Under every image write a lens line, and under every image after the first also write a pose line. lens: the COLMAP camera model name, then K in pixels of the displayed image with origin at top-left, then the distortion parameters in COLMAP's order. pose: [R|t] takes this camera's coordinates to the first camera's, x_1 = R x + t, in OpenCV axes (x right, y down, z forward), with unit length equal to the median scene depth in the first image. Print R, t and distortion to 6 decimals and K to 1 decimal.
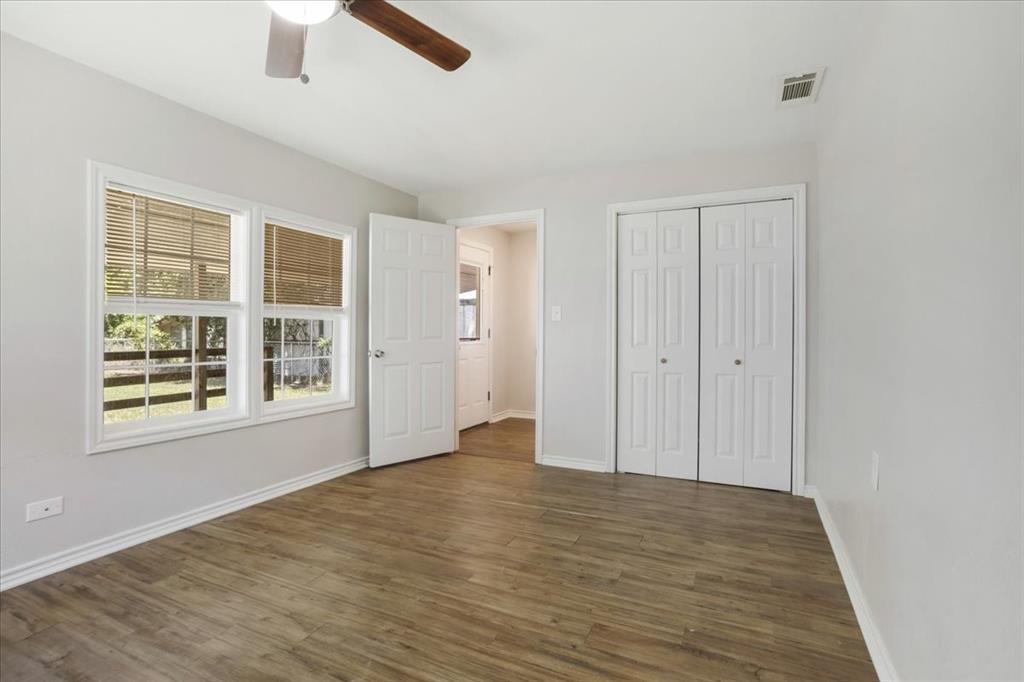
lens RADIAL K [[492.5, 0, 512.7], [0, 492.5, 337.5], [0, 0, 1]] dist [-0.037863, 0.014930]
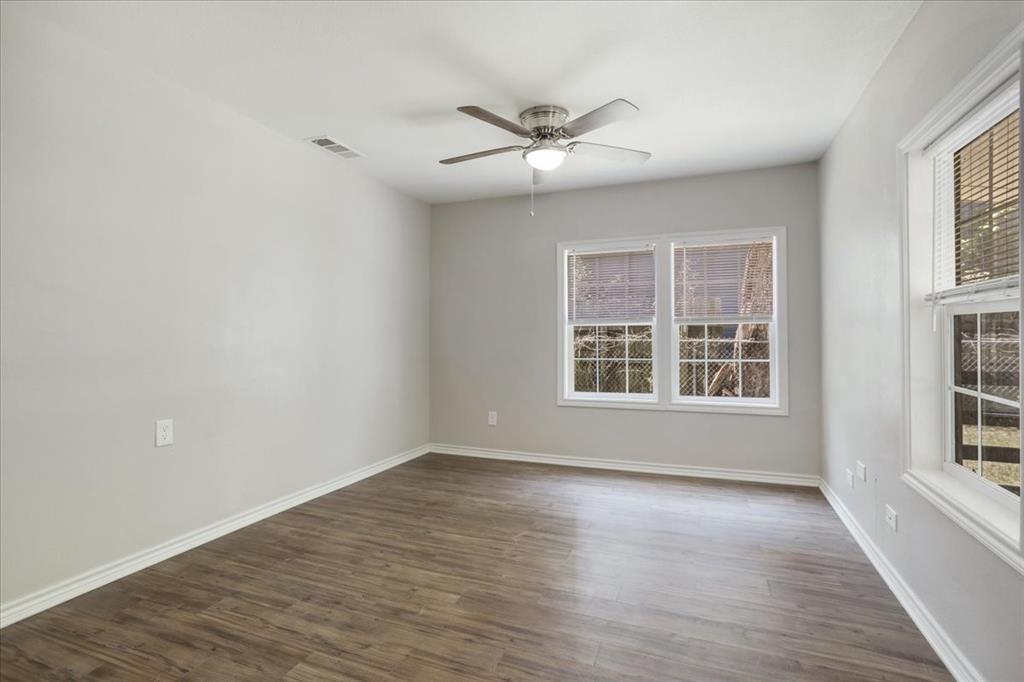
lens RADIAL K [[492.5, 0, 518.5], [0, 492.5, 330.7], [0, 0, 1]] dist [-0.037863, 0.014930]
pose [[-0.996294, -0.003858, -0.085927, -0.128550], [-0.004860, 0.999922, 0.011466, -0.037710], [0.085876, 0.011841, -0.996235, 2.080565]]
